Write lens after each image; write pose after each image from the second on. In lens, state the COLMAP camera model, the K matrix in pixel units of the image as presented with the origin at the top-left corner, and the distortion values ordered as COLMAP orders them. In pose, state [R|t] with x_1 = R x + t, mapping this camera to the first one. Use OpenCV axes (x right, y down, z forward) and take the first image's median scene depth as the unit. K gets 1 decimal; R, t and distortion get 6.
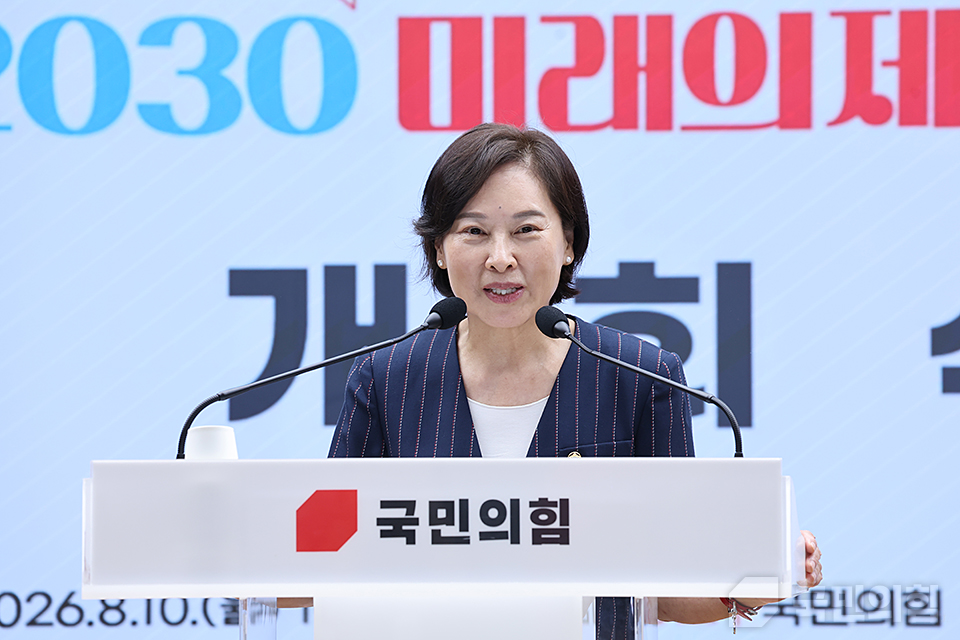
lens RADIAL K [[6580.7, 0, 477.7], [0, 6580.7, 316.7], [0, 0, 1]] dist [2.463834, 0.000000]
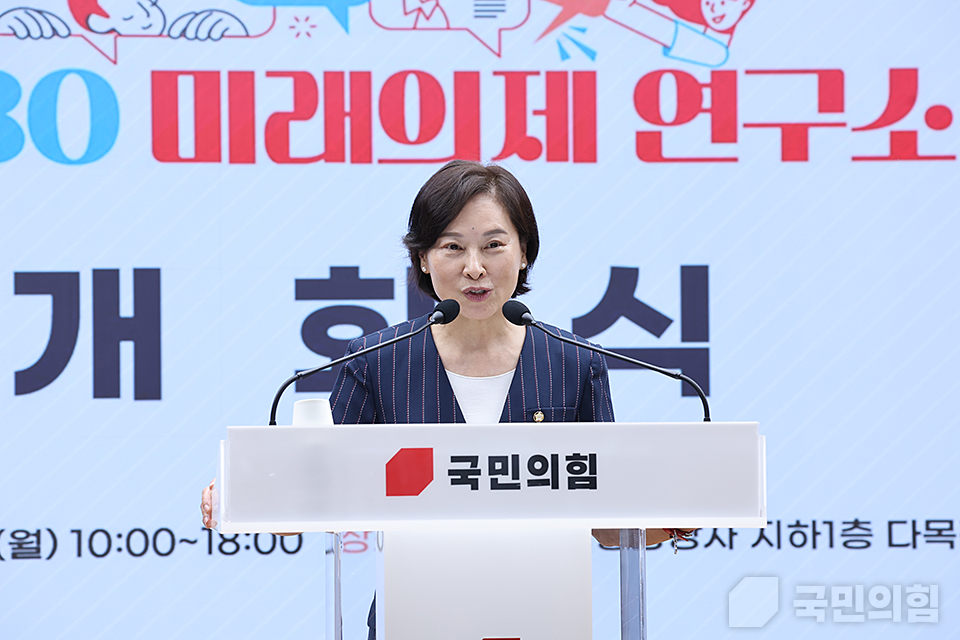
lens RADIAL K [[5578.1, 0, 481.5], [0, 5578.1, 317.6], [0, 0, 1]] dist [1.585341, 0.000000]
pose [[0.981102, -0.002961, 0.193468, -0.157095], [0.002293, 0.999991, 0.003680, -0.002428], [-0.193477, -0.003167, 0.981100, -0.054971]]
